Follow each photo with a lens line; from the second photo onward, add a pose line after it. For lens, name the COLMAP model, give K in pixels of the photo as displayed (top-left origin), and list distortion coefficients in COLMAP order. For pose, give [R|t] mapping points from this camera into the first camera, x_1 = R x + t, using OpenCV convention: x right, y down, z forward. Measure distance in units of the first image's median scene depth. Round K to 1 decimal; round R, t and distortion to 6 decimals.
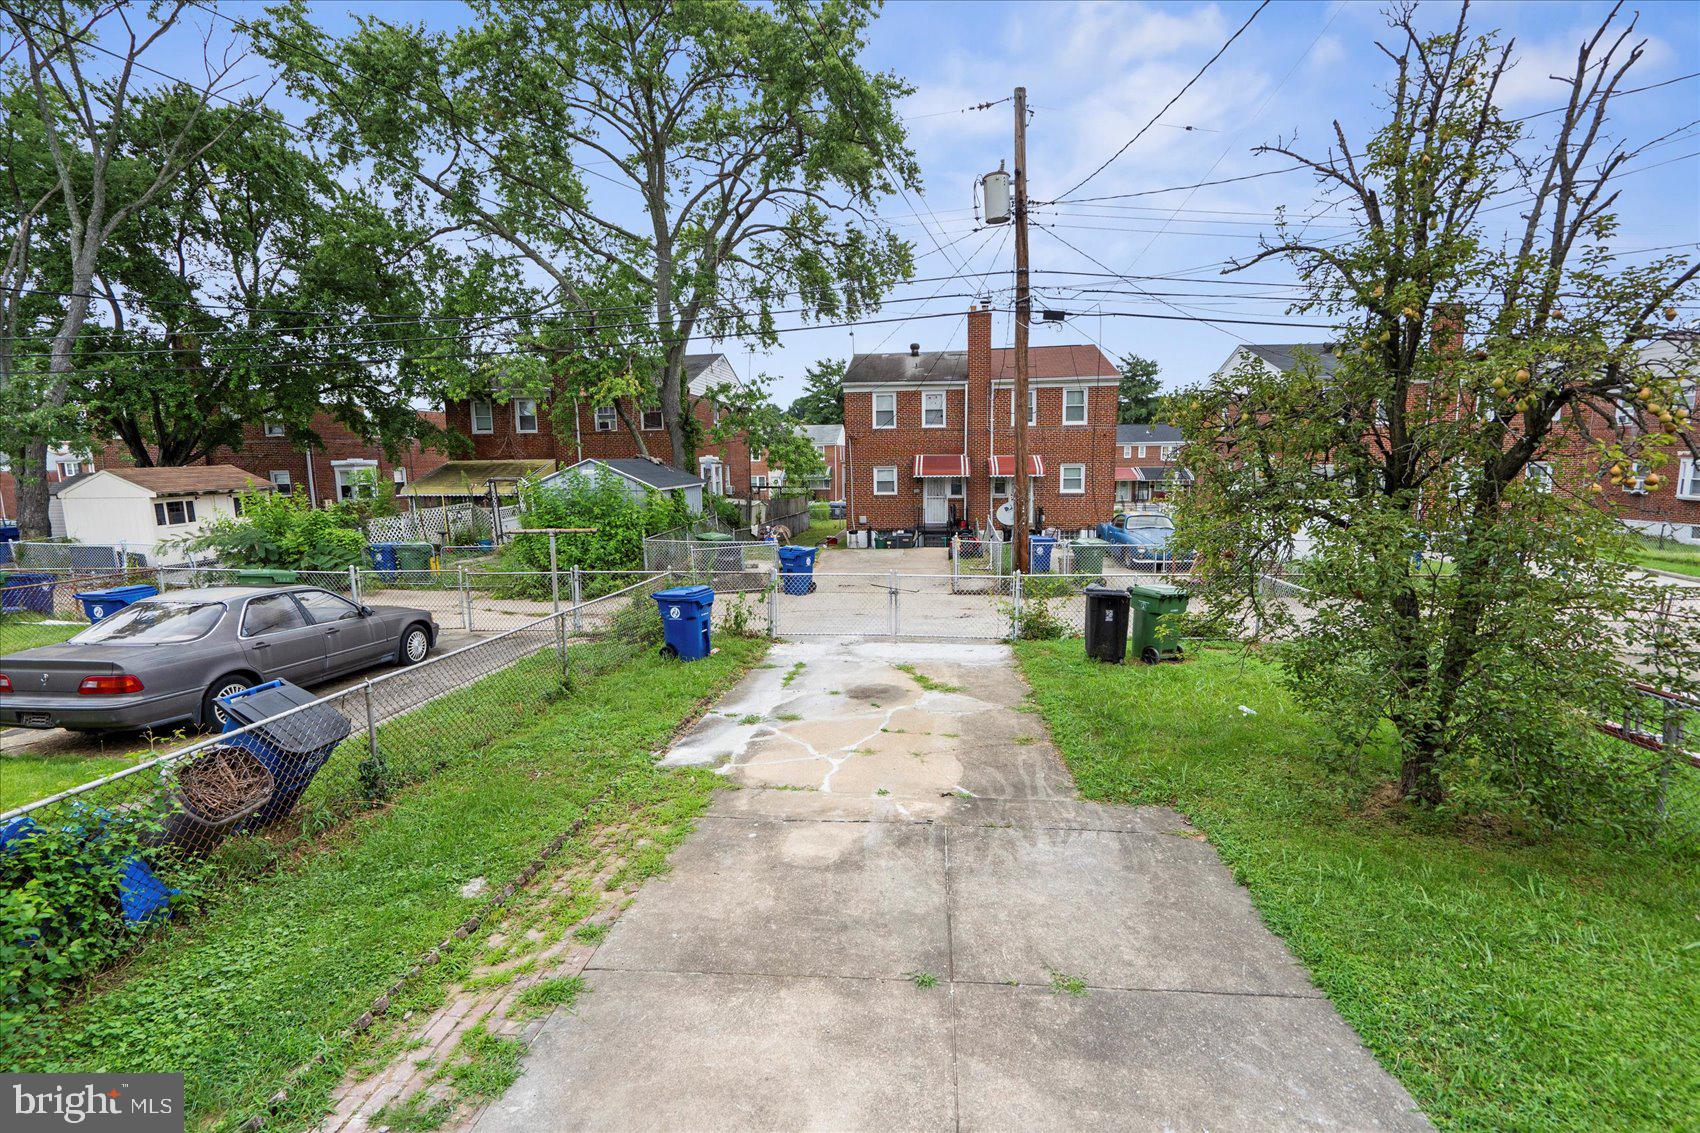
lens RADIAL K [[789.4, 0, 850.0], [0, 789.4, 566.5], [0, 0, 1]] dist [-0.003388, 0.000481]
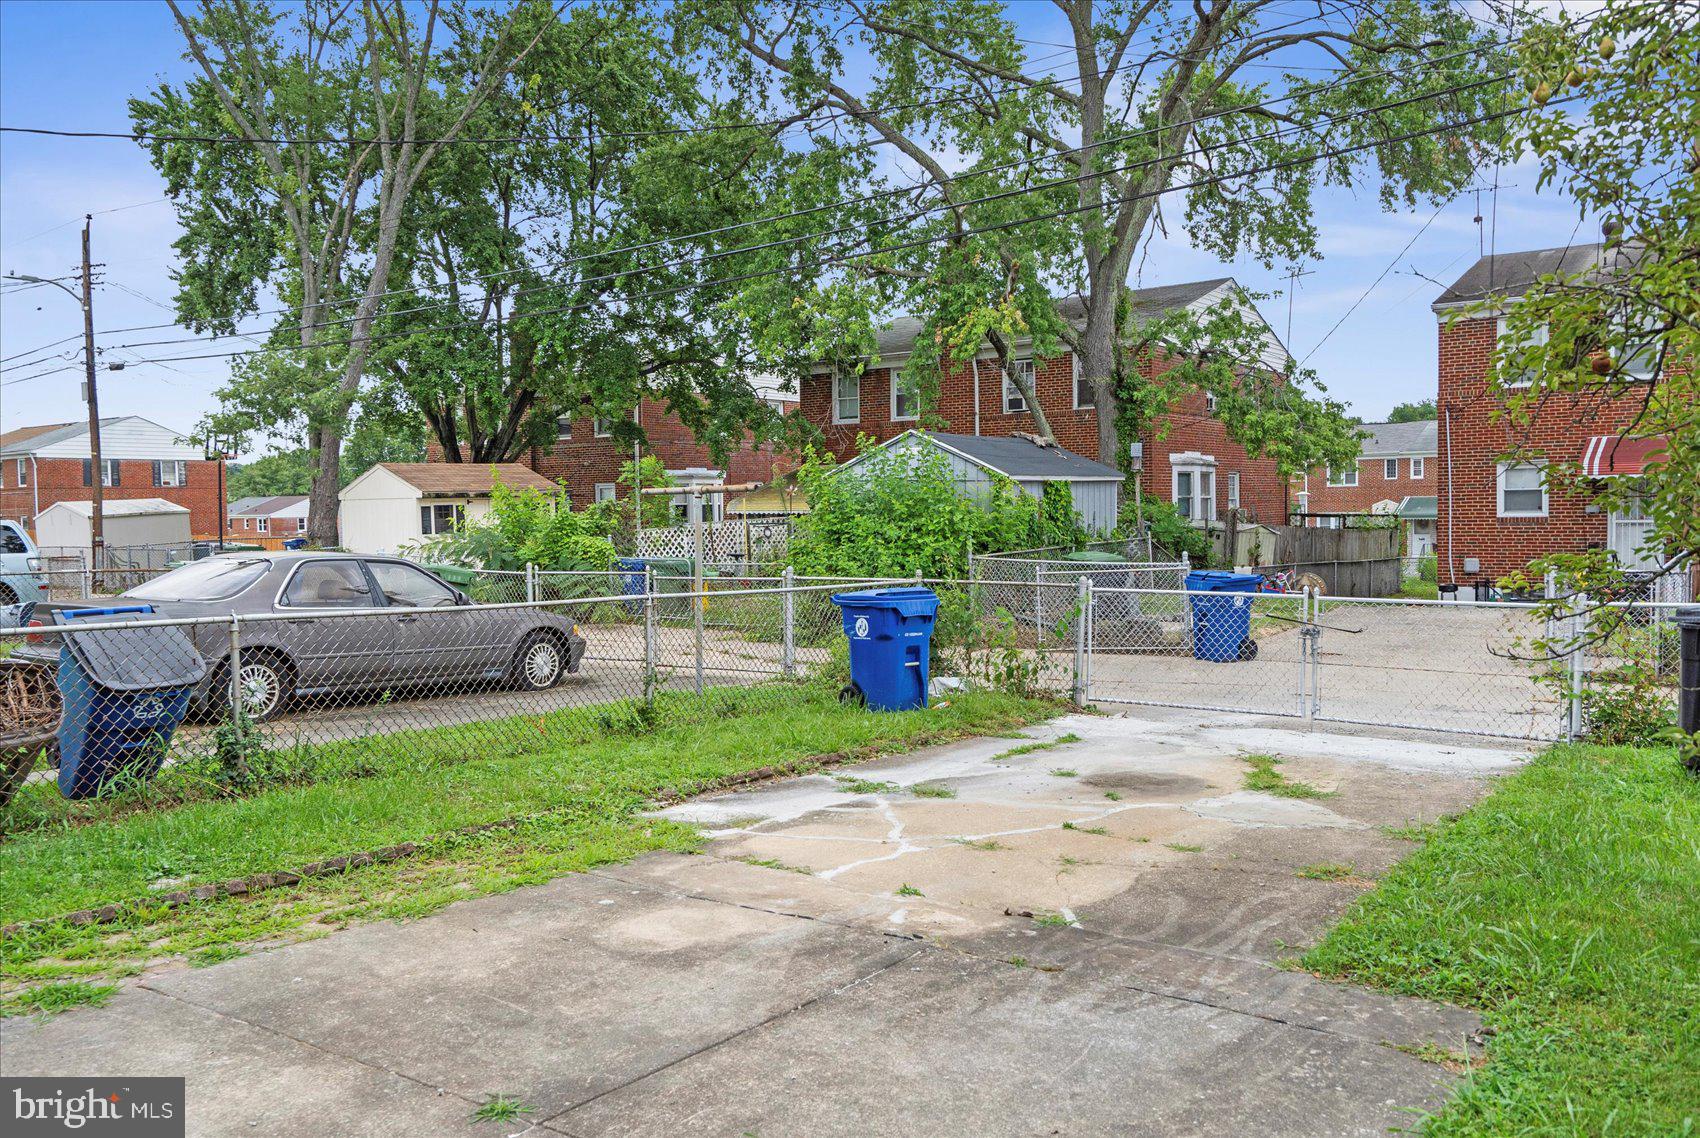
lens RADIAL K [[1339.4, 0, 850.0], [0, 1339.4, 569.0], [0, 0, 1]] dist [0.001907, -0.001469]
pose [[0.866652, 0.023831, -0.498344, 0.151895], [-0.068728, 0.995038, -0.071939, 0.050312], [0.494157, 0.096597, 0.863990, 0.075524]]
